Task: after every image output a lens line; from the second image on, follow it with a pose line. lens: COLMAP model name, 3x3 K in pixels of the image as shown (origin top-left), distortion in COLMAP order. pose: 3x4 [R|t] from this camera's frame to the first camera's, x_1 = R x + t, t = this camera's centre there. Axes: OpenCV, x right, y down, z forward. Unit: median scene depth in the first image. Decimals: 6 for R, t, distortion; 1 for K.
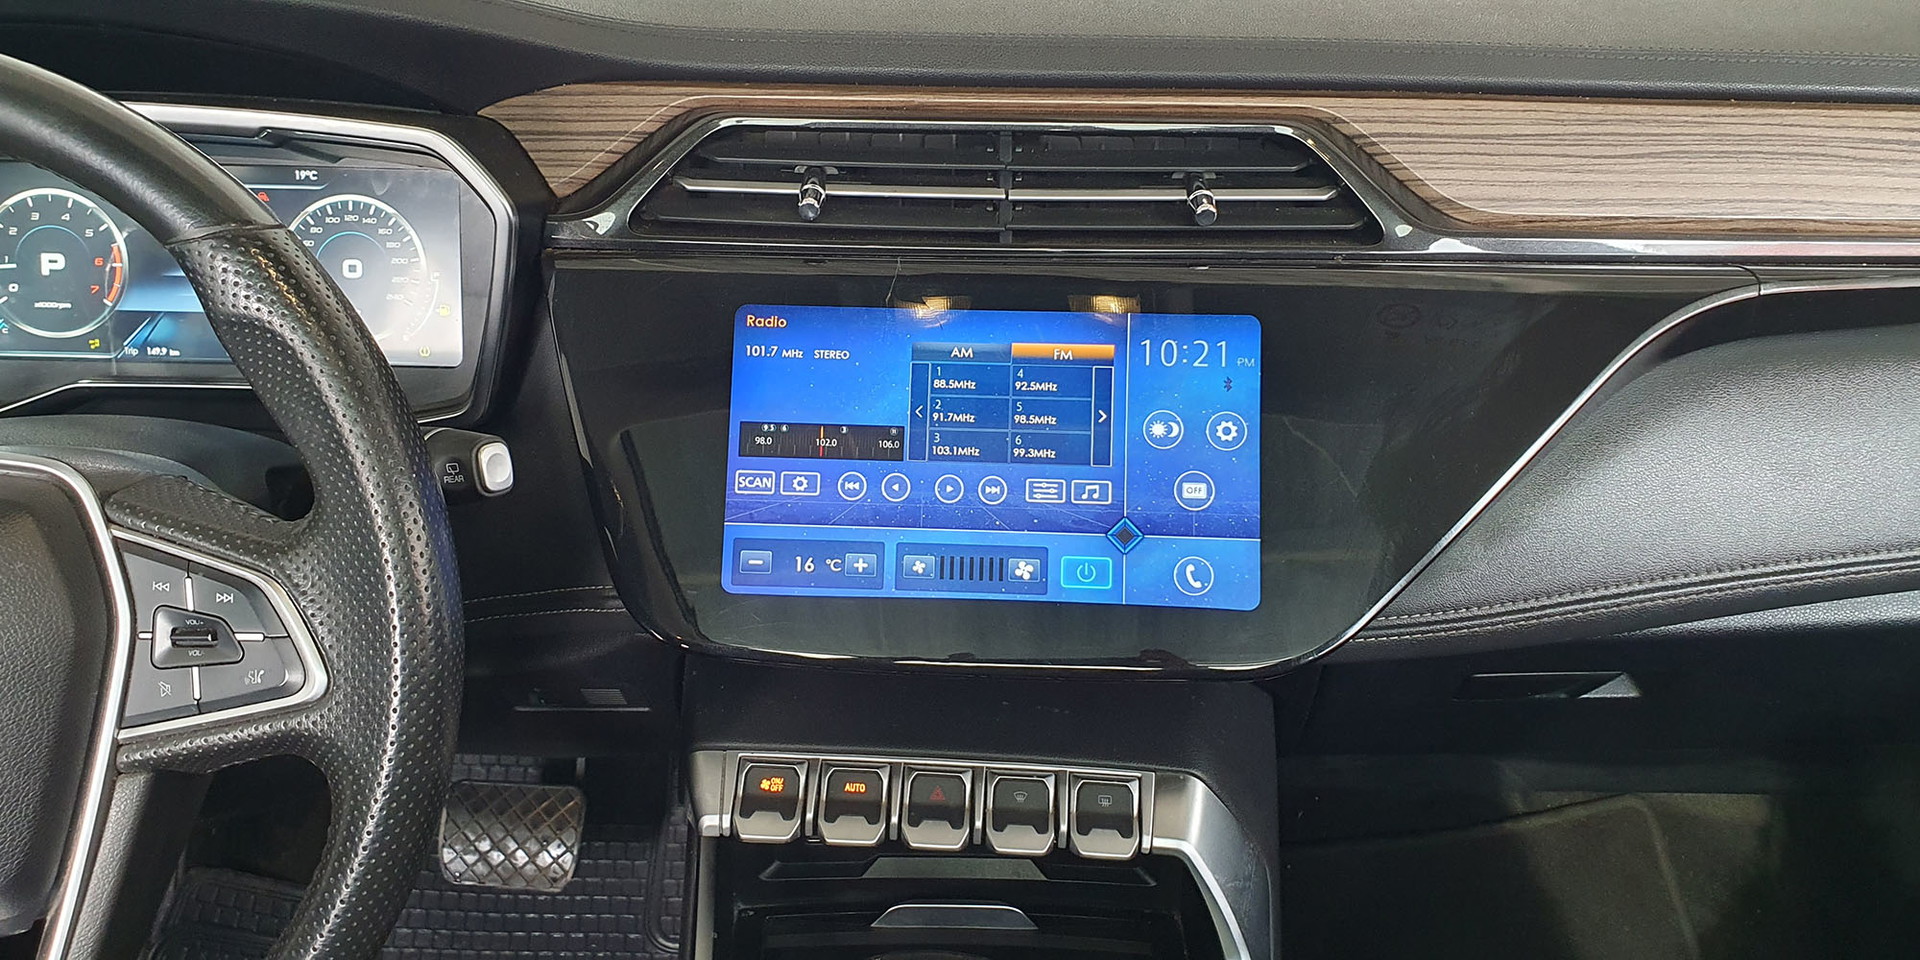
lens RADIAL K [[1622.2, 0, 940.9], [0, 1622.2, 474.4], [0, 0, 1]] dist [0.038143, -0.122770]
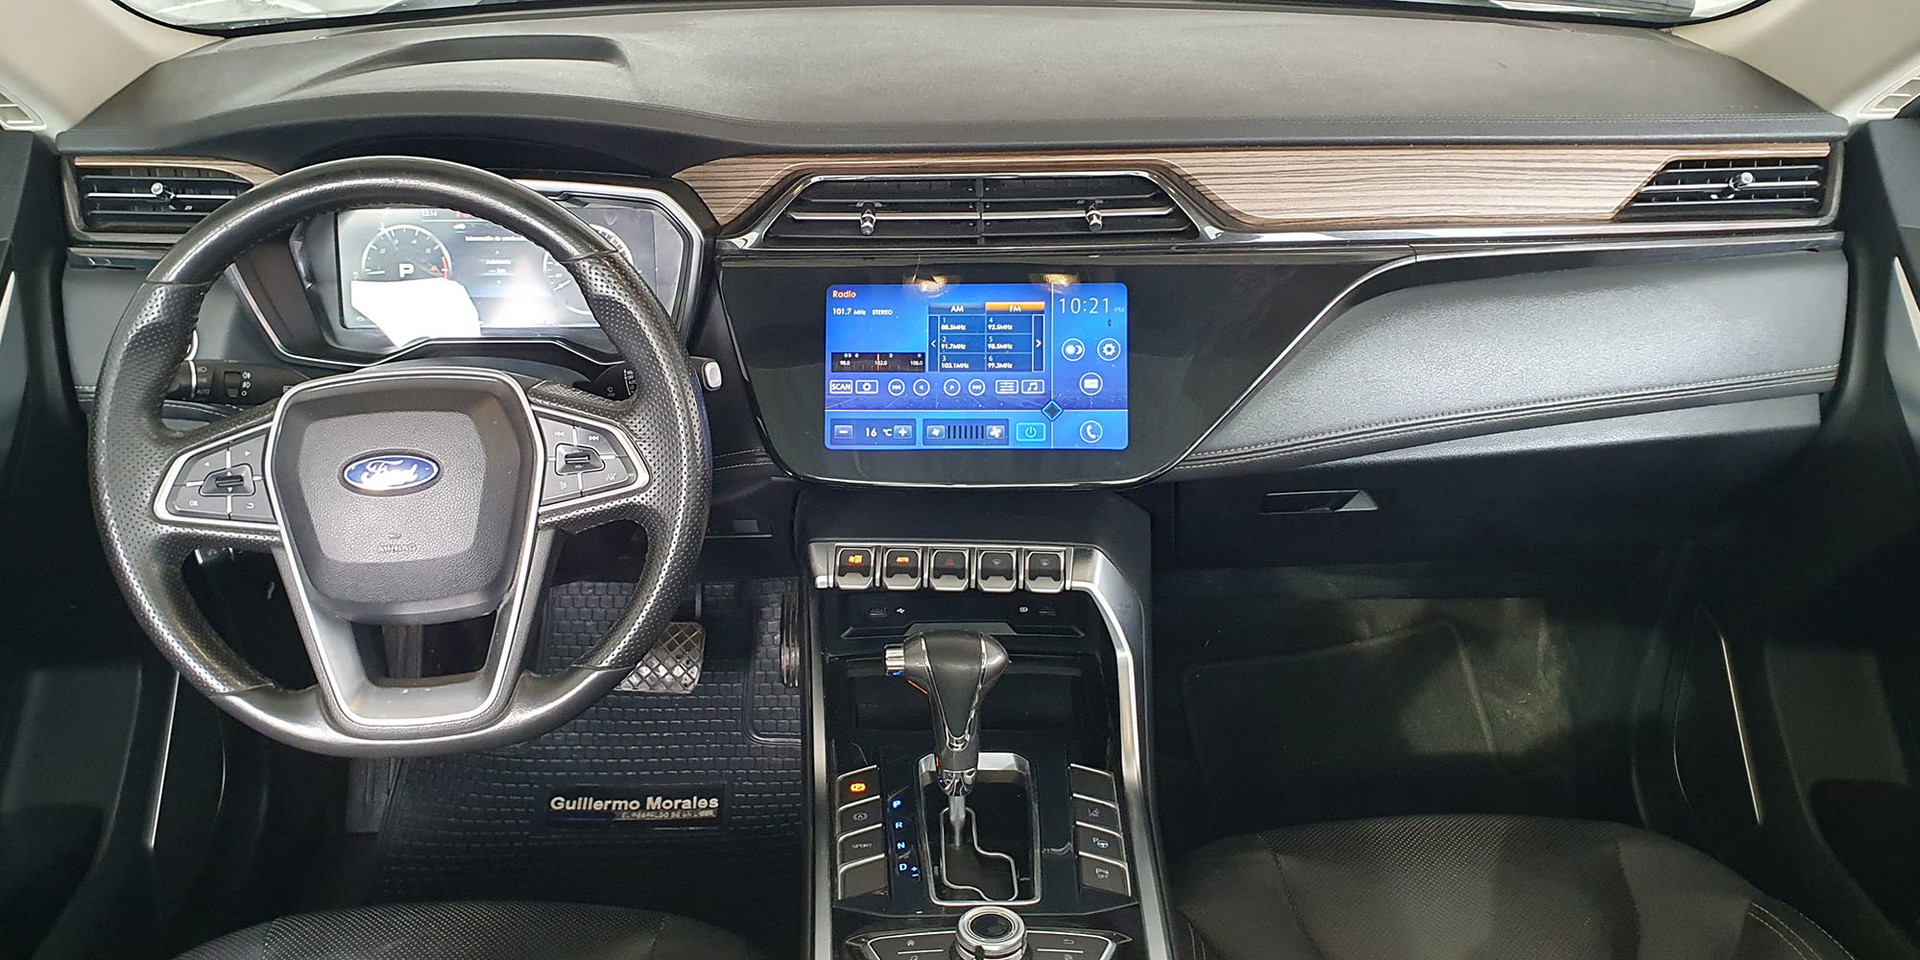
lens RADIAL K [[1622.2, 0, 936.6], [0, 1622.2, 508.9], [0, 0, 1]] dist [0.038143, -0.122770]
pose [[0.999615, -0.027751, 0.000532, -0.015795], [0.027714, 0.998960, 0.036193, 0.075580], [-0.001536, -0.036164, 0.999345, -0.746101]]
